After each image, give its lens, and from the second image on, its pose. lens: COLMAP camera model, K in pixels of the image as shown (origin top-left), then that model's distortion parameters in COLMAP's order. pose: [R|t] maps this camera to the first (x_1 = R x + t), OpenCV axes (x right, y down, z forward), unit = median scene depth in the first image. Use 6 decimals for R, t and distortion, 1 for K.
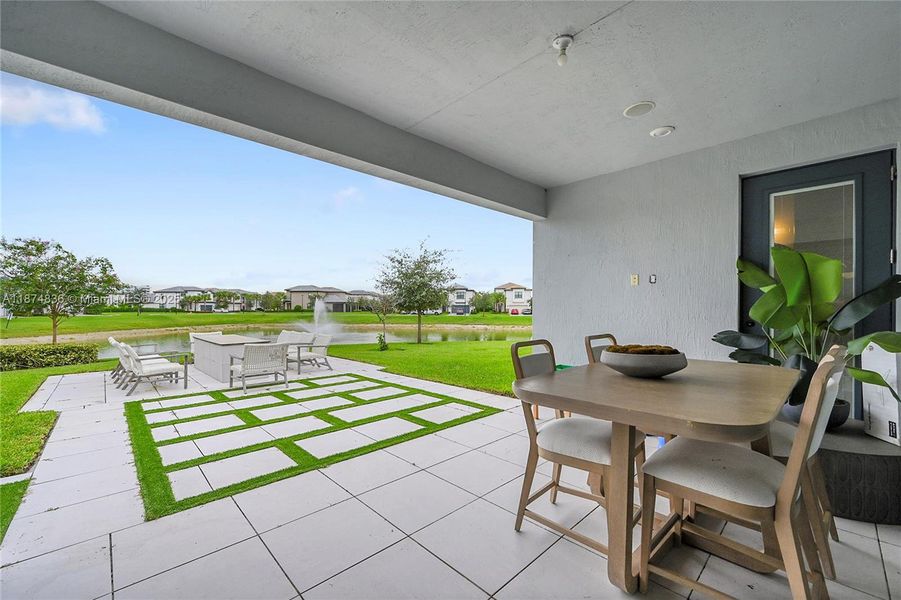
lens RADIAL K [[355.5, 0, 447.7], [0, 355.5, 305.3], [0, 0, 1]] dist [0.003330, 0.000170]
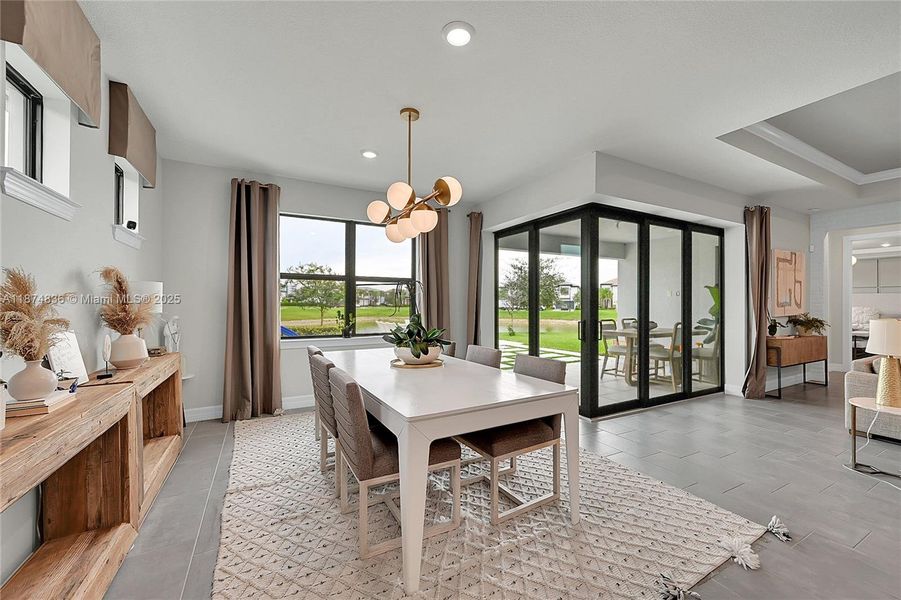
lens RADIAL K [[369.6, 0, 458.0], [0, 369.6, 301.1], [0, 0, 1]] dist [-0.003304, -0.000117]
pose [[0.971420, 0.002885, -0.237348, -0.010675], [-0.002315, 0.999994, 0.002679, -0.002371], [0.237354, -0.002053, 0.971421, -0.102362]]
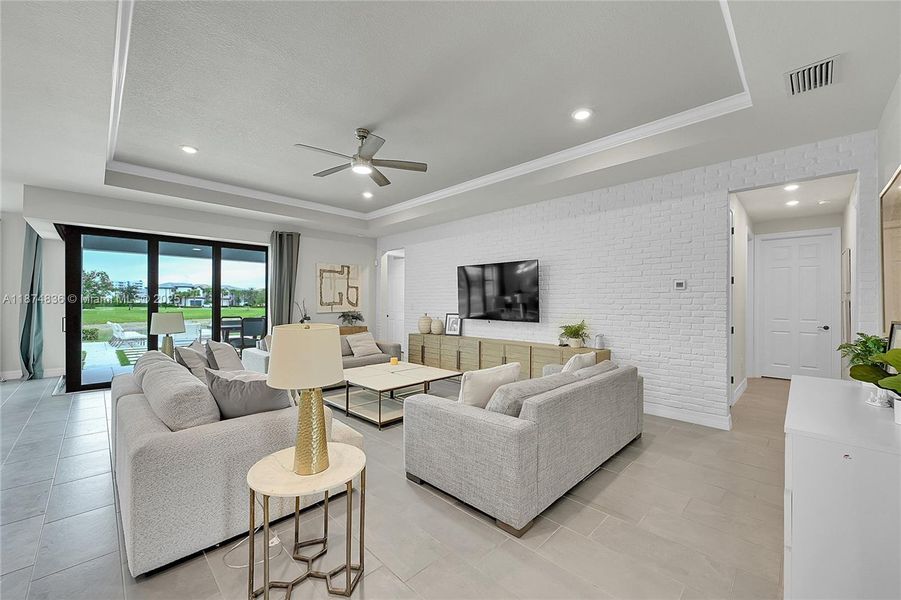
lens RADIAL K [[355.5, 0, 454.3], [0, 355.5, 299.6], [0, 0, 1]] dist [0.003330, 0.000170]
pose [[0.999773, 0.004802, 0.020781, 0.109092], [-0.004698, 0.999976, -0.005045, -0.002452], [-0.020805, 0.004946, 0.999771, -0.119633]]
